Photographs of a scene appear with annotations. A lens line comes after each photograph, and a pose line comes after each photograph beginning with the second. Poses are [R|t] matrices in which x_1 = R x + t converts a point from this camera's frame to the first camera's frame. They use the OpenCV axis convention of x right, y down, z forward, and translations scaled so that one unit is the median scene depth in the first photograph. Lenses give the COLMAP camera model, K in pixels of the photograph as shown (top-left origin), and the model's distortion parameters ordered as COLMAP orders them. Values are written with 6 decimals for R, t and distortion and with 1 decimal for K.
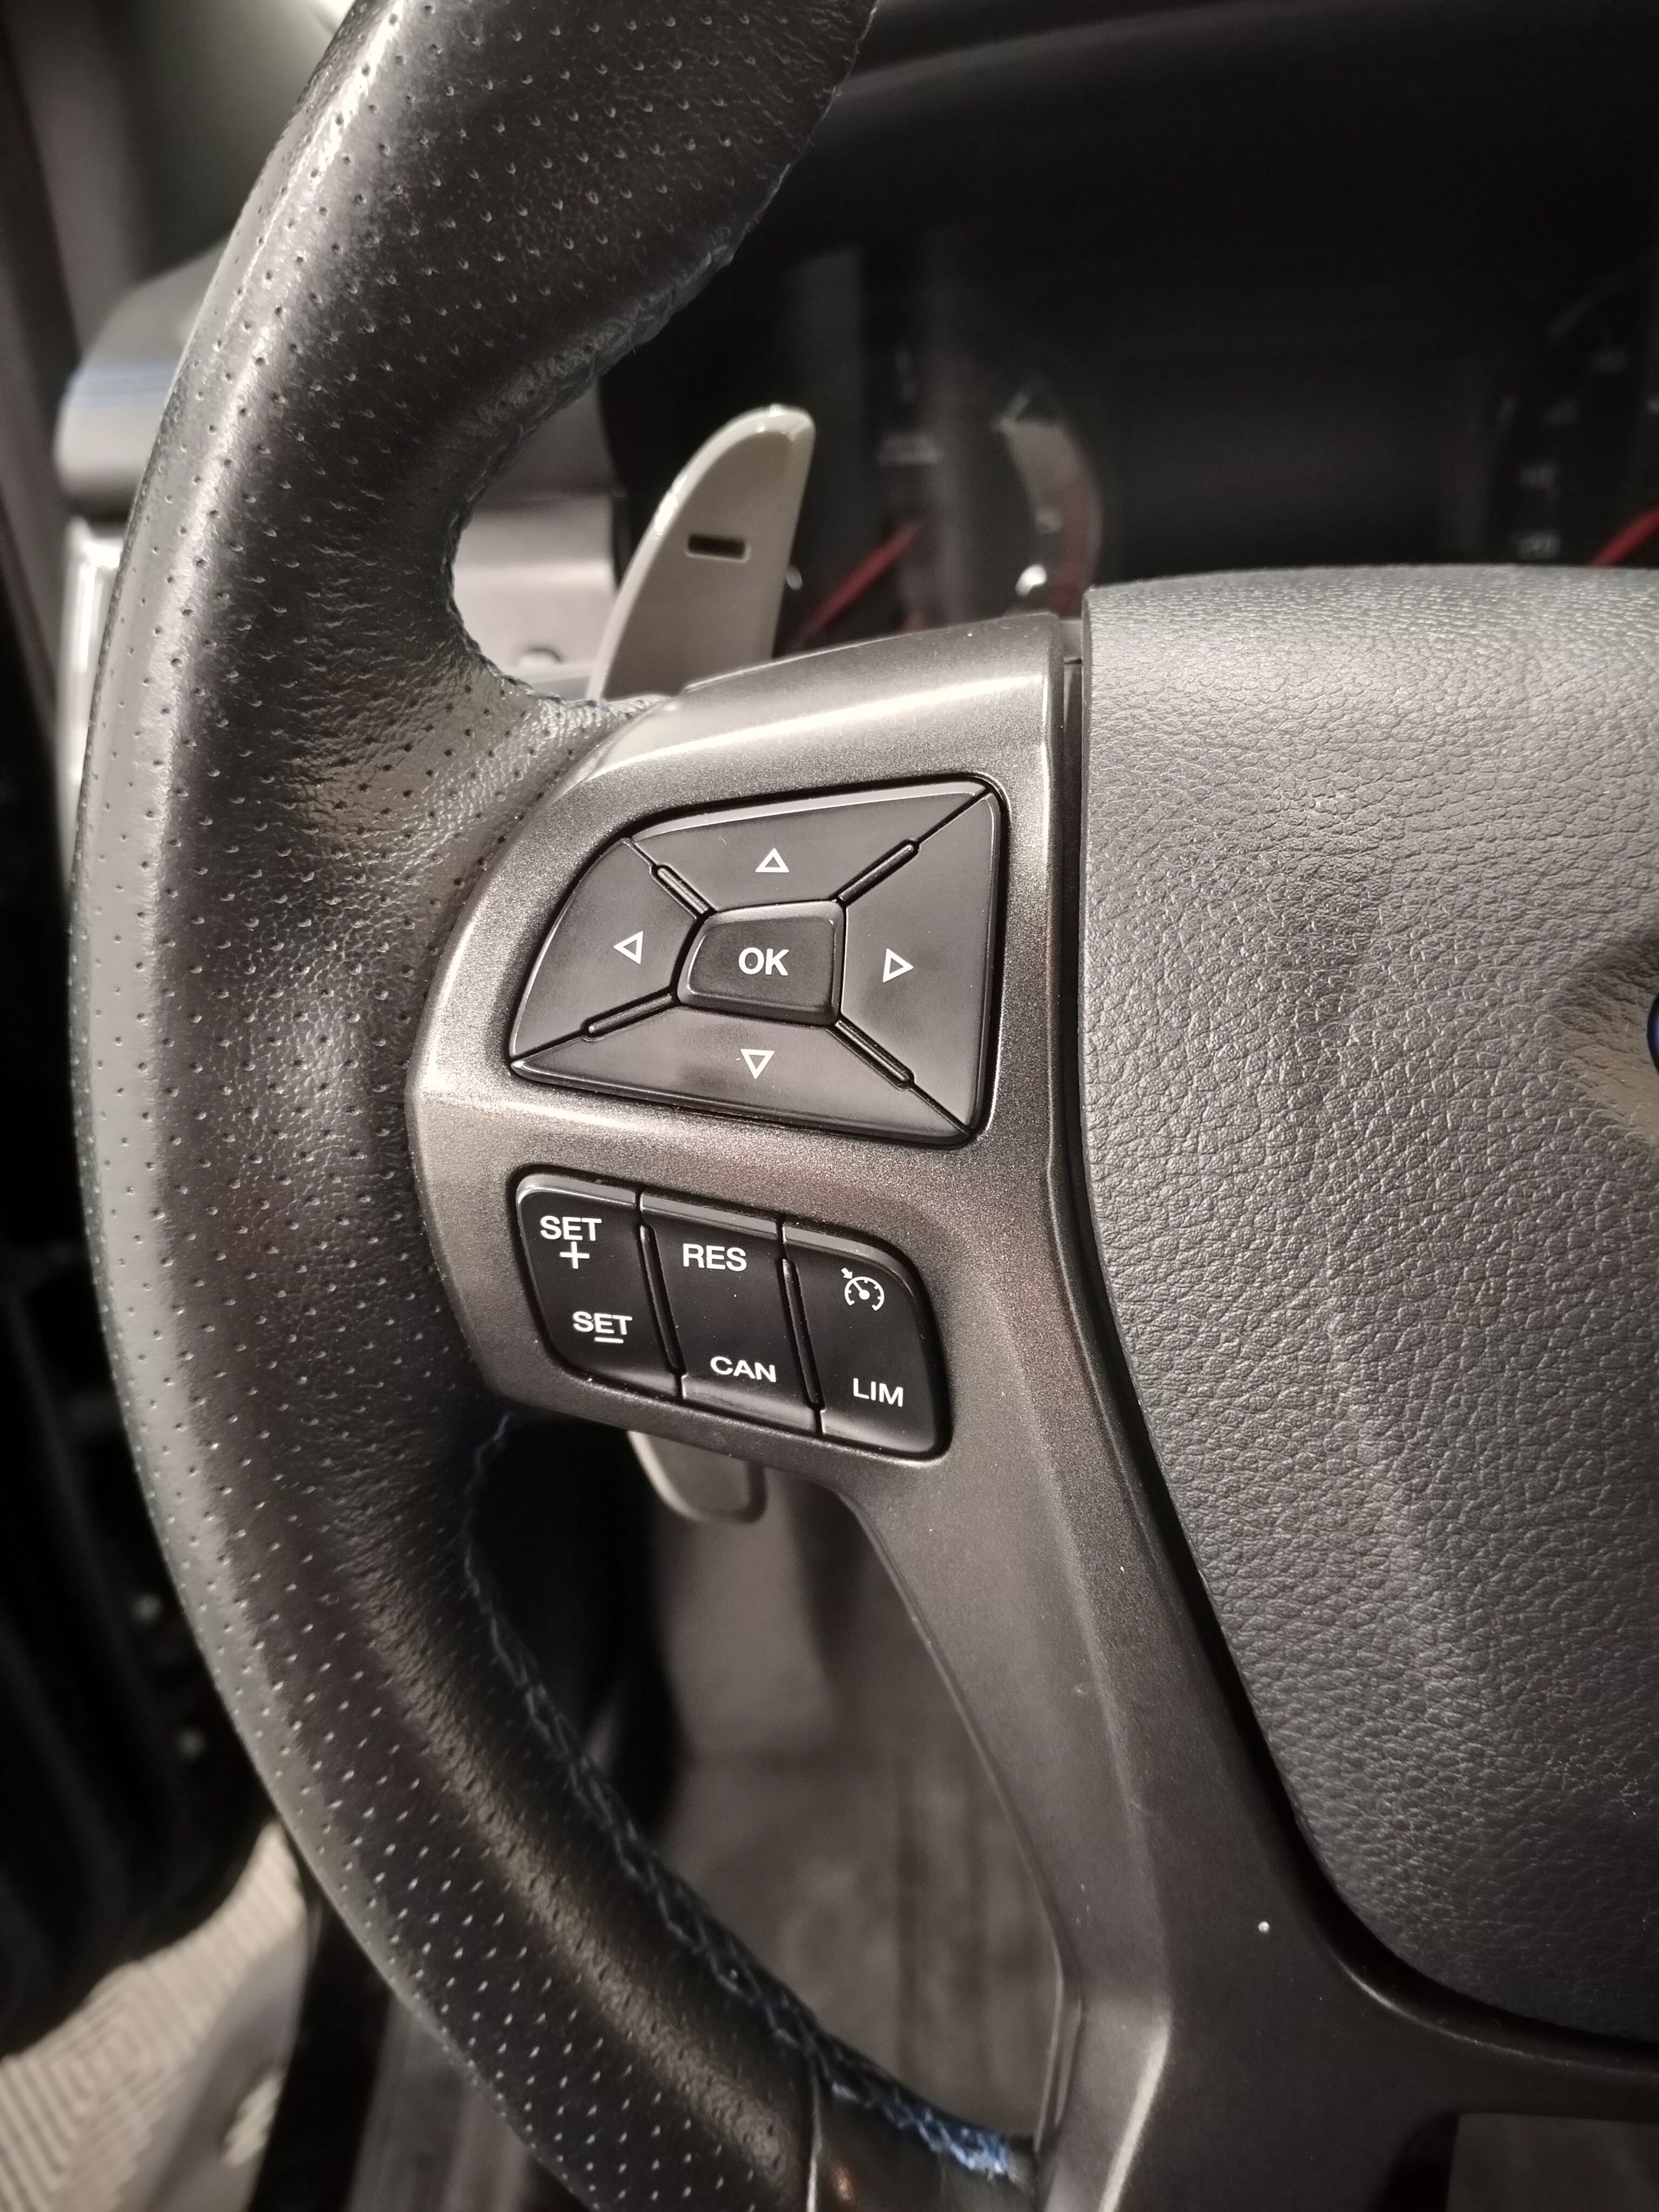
lens RADIAL K [[1610.9, 0, 888.2], [0, 1610.9, 1071.8], [0, 0, 1]] dist [0.013304, -0.049083]
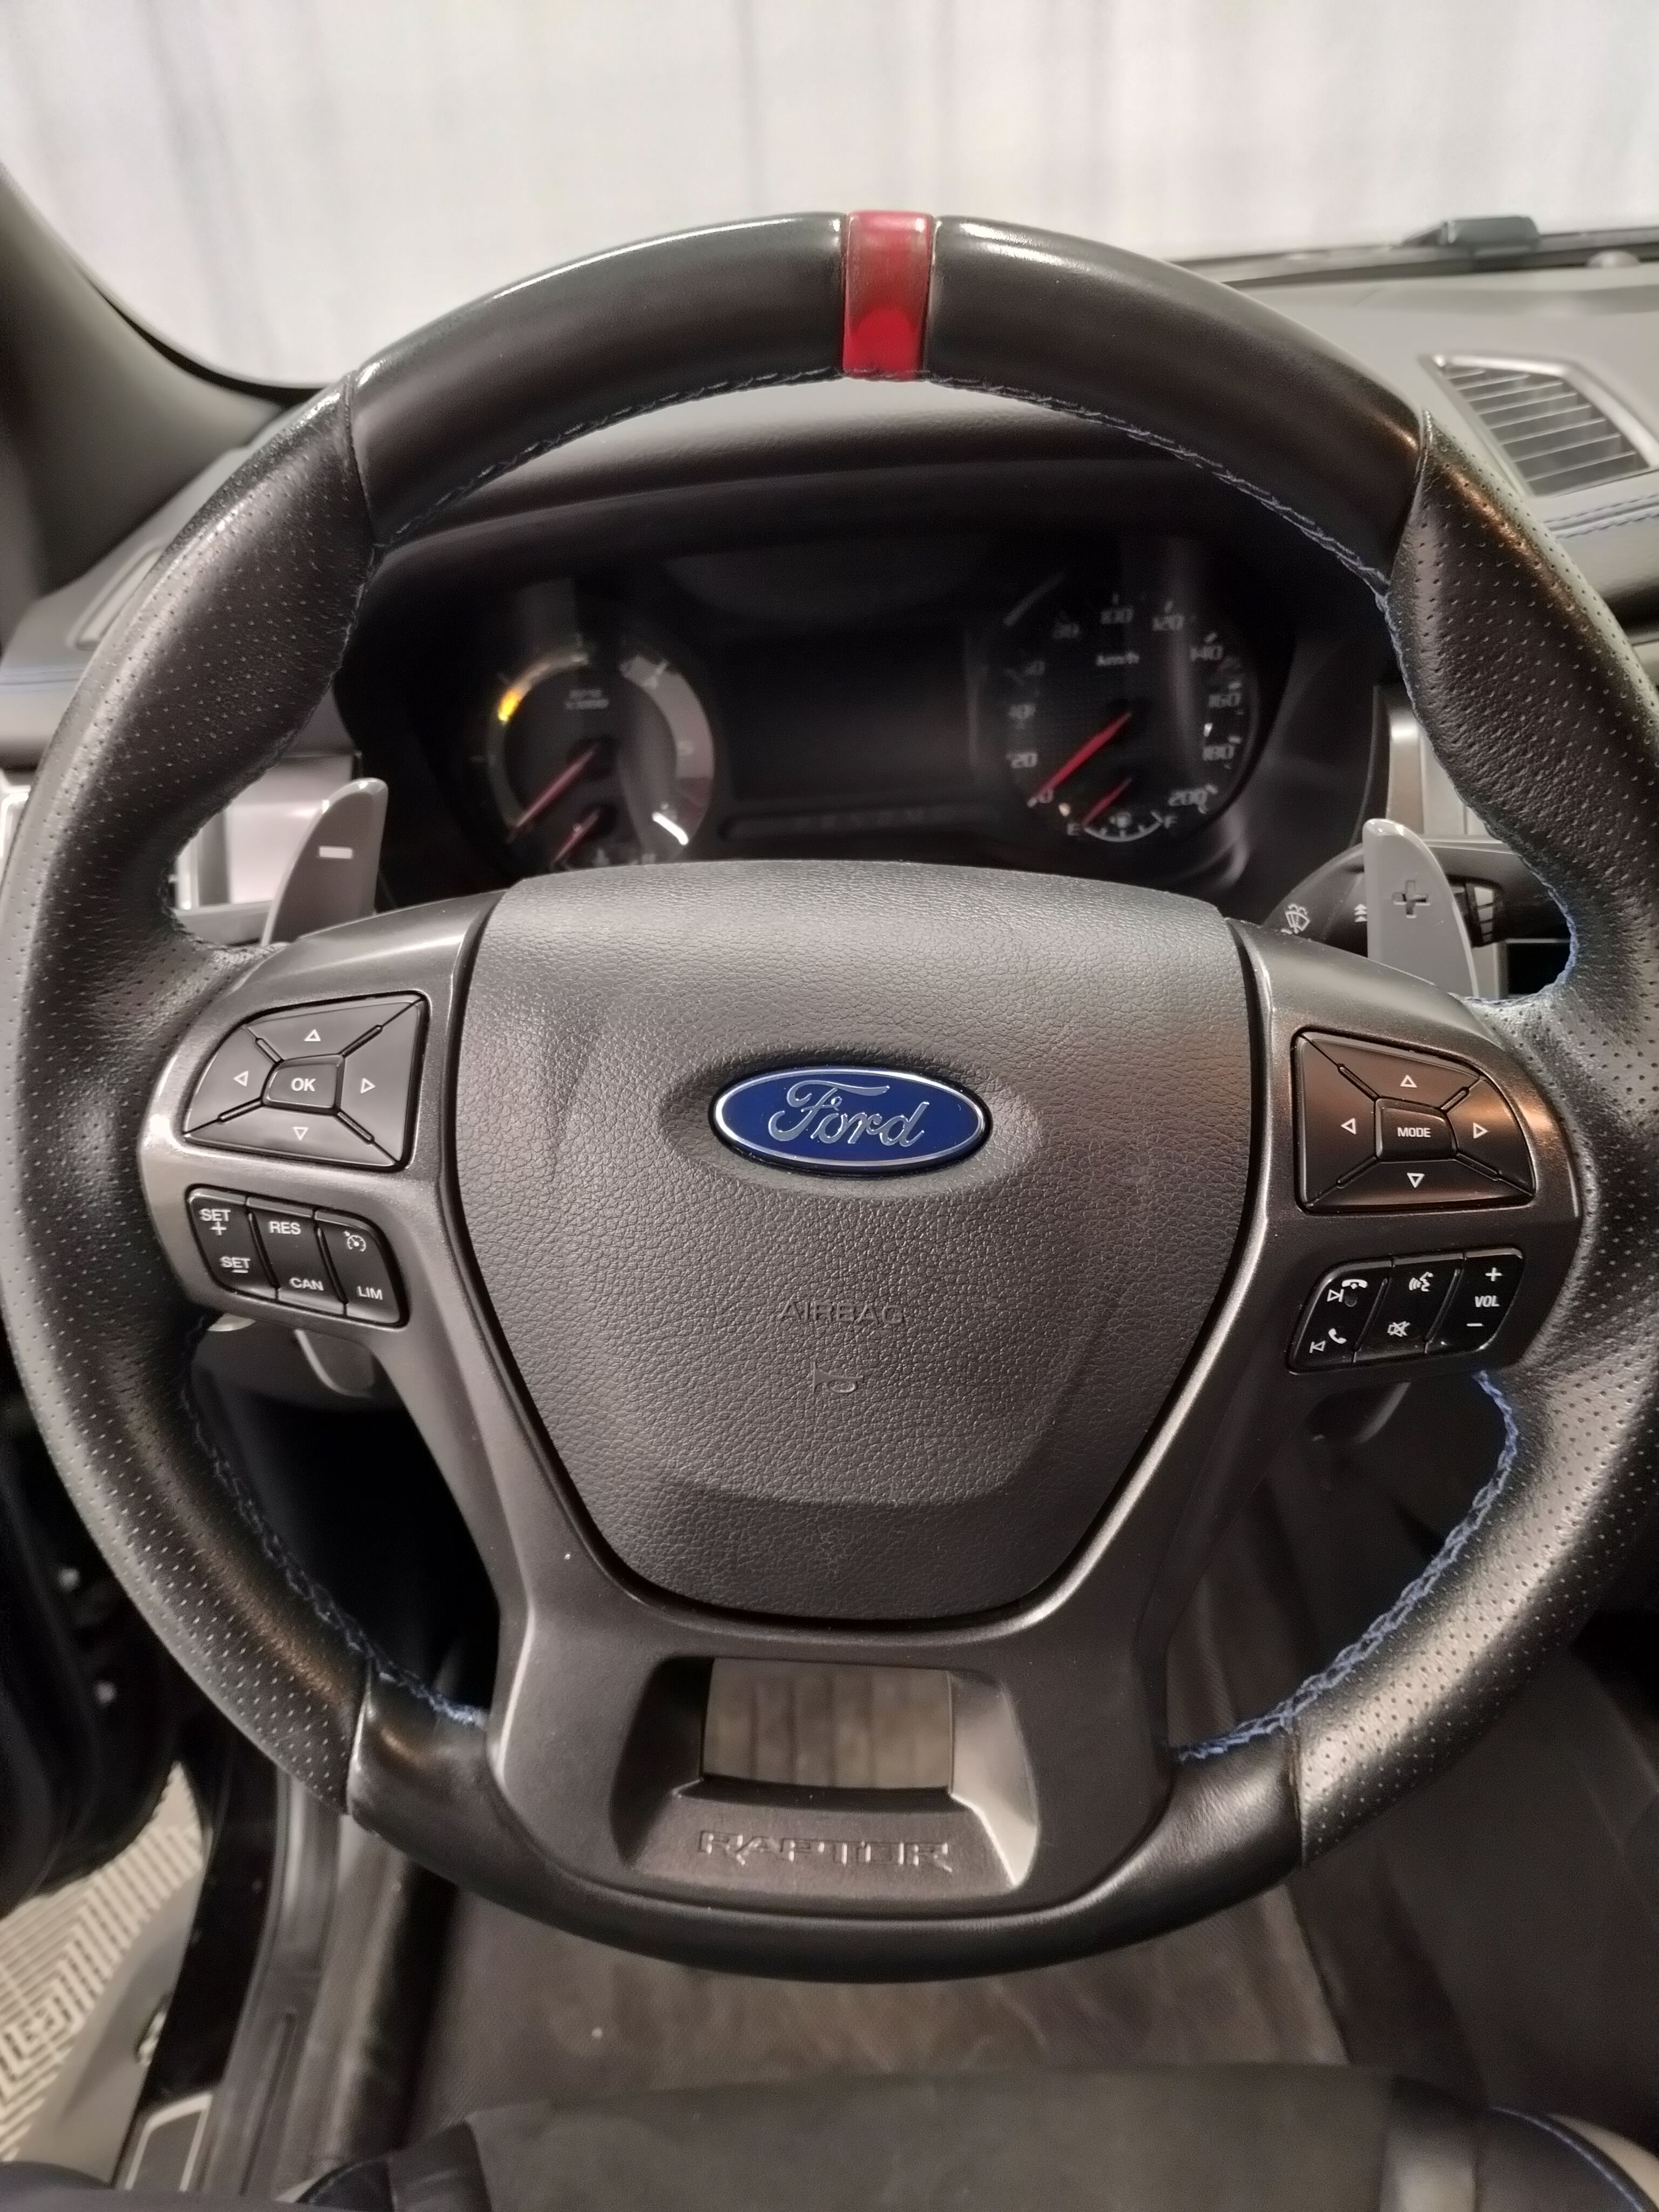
lens RADIAL K [[1610.9, 0, 835.8], [0, 1610.9, 1100.0], [0, 0, 1]] dist [0.013304, -0.049083]
pose [[0.999806, -0.019707, -0.000694, 0.604131], [0.019674, 0.999258, -0.033104, 0.034061], [0.001346, 0.033084, 0.999452, -1.075711]]
